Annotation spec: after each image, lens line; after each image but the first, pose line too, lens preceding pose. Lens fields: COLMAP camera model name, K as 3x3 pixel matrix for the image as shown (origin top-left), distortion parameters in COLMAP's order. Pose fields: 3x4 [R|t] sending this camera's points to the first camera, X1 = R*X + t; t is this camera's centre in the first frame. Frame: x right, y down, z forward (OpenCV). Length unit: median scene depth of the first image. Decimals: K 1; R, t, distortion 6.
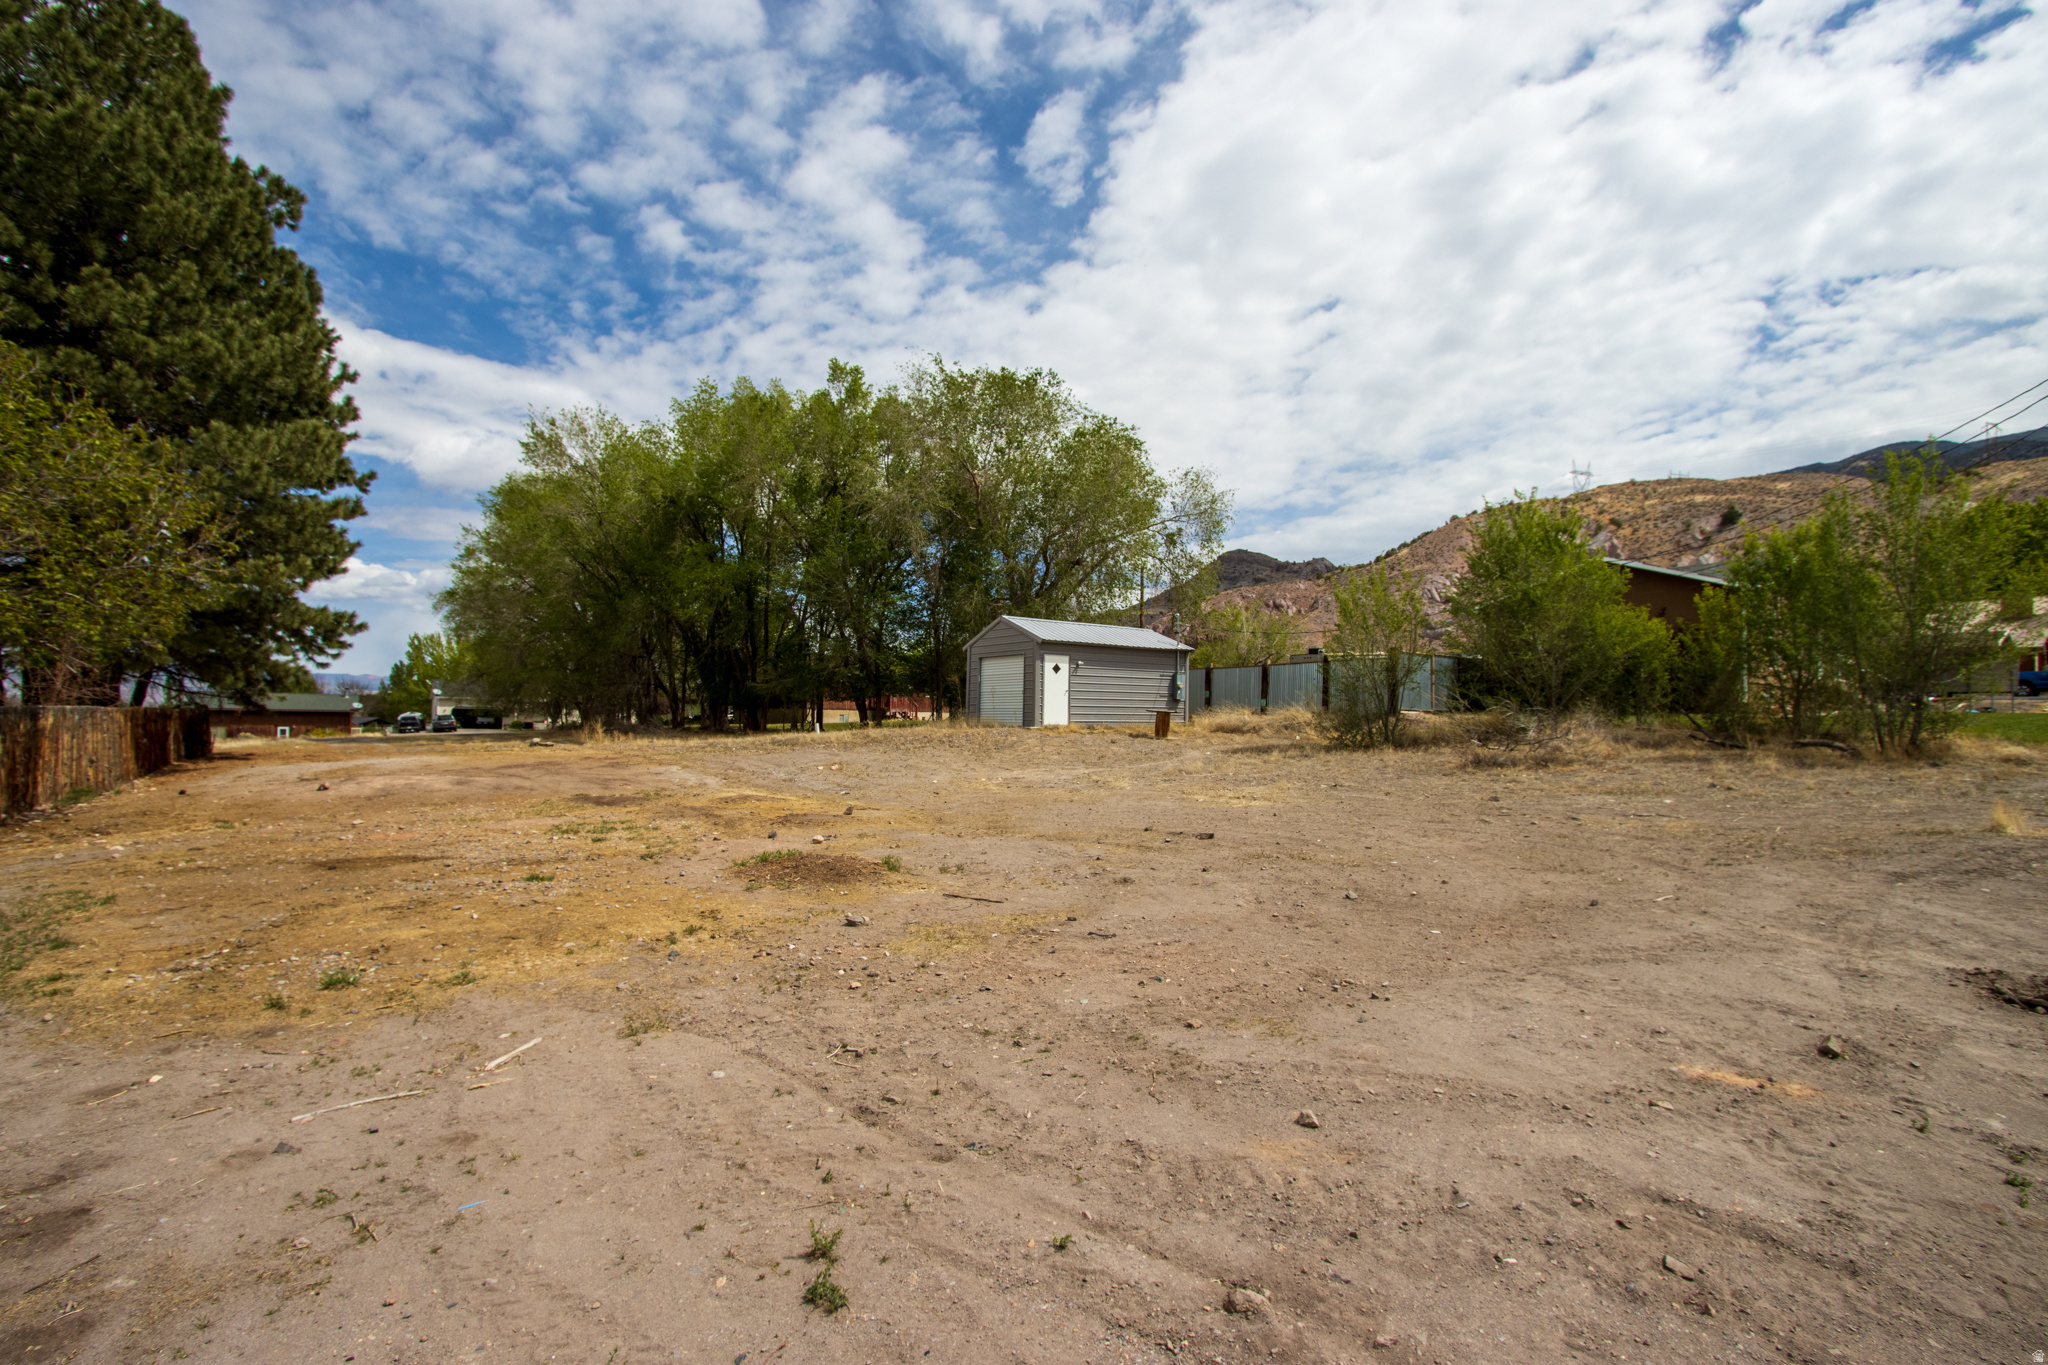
lens RADIAL K [[989.2, 0, 1024.0], [0, 989.2, 682.5], [0, 0, 1]] dist [-0.002467, -0.000011]
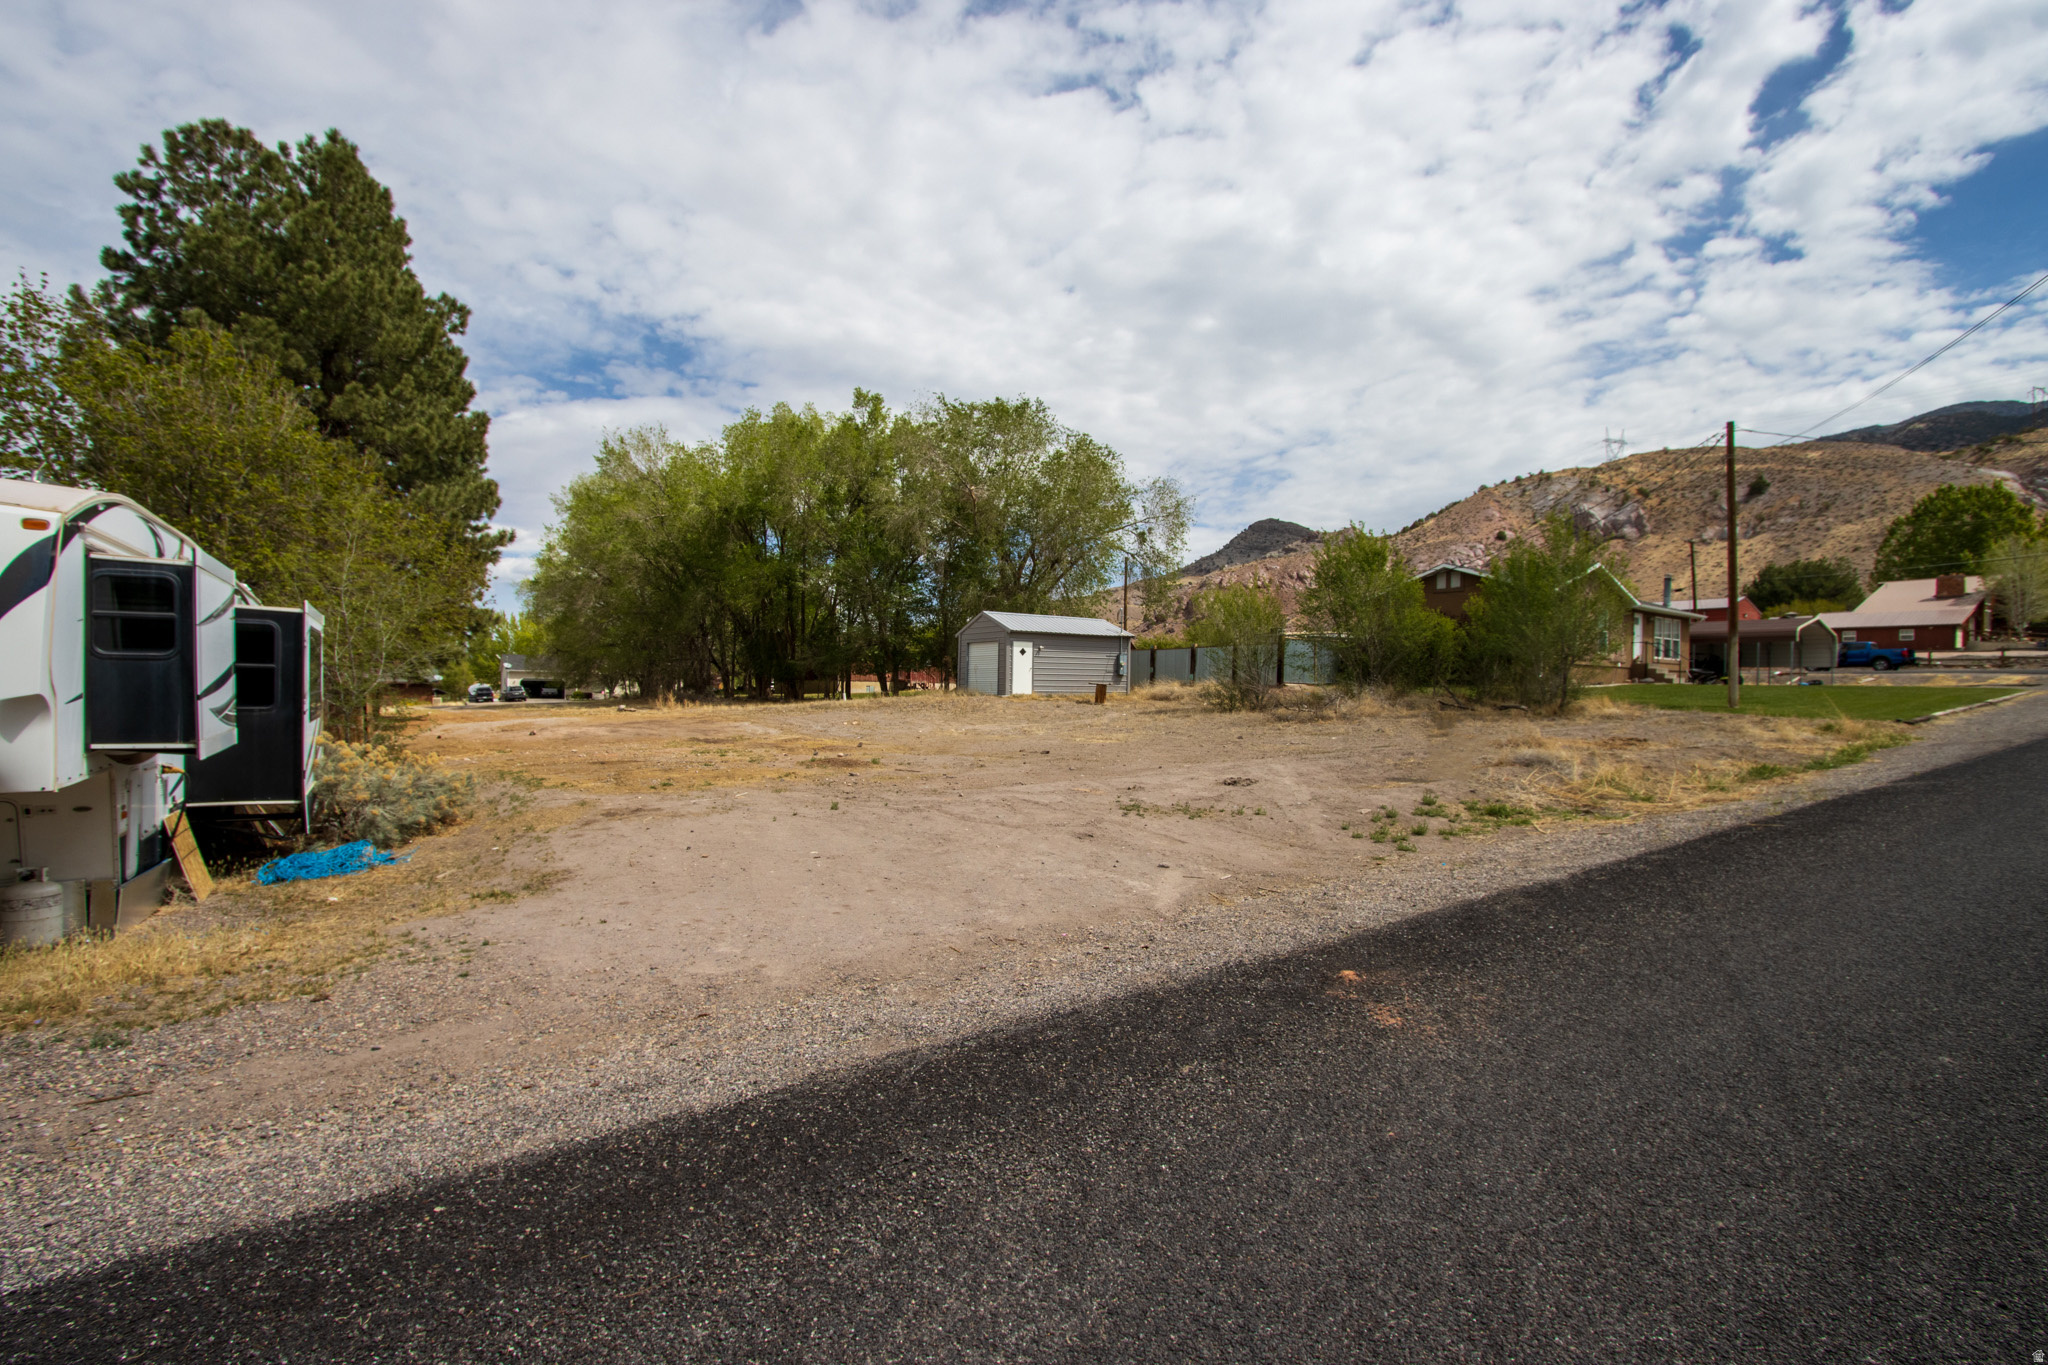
lens RADIAL K [[972.4, 0, 1024.0], [0, 972.4, 682.5], [0, 0, 1]] dist [-0.000374, 0.000166]
pose [[0.999602, -0.000543, -0.028191, 0.041814], [0.001380, 0.999558, 0.029702, -0.006835], [0.028162, -0.029729, 0.999161, -0.180333]]
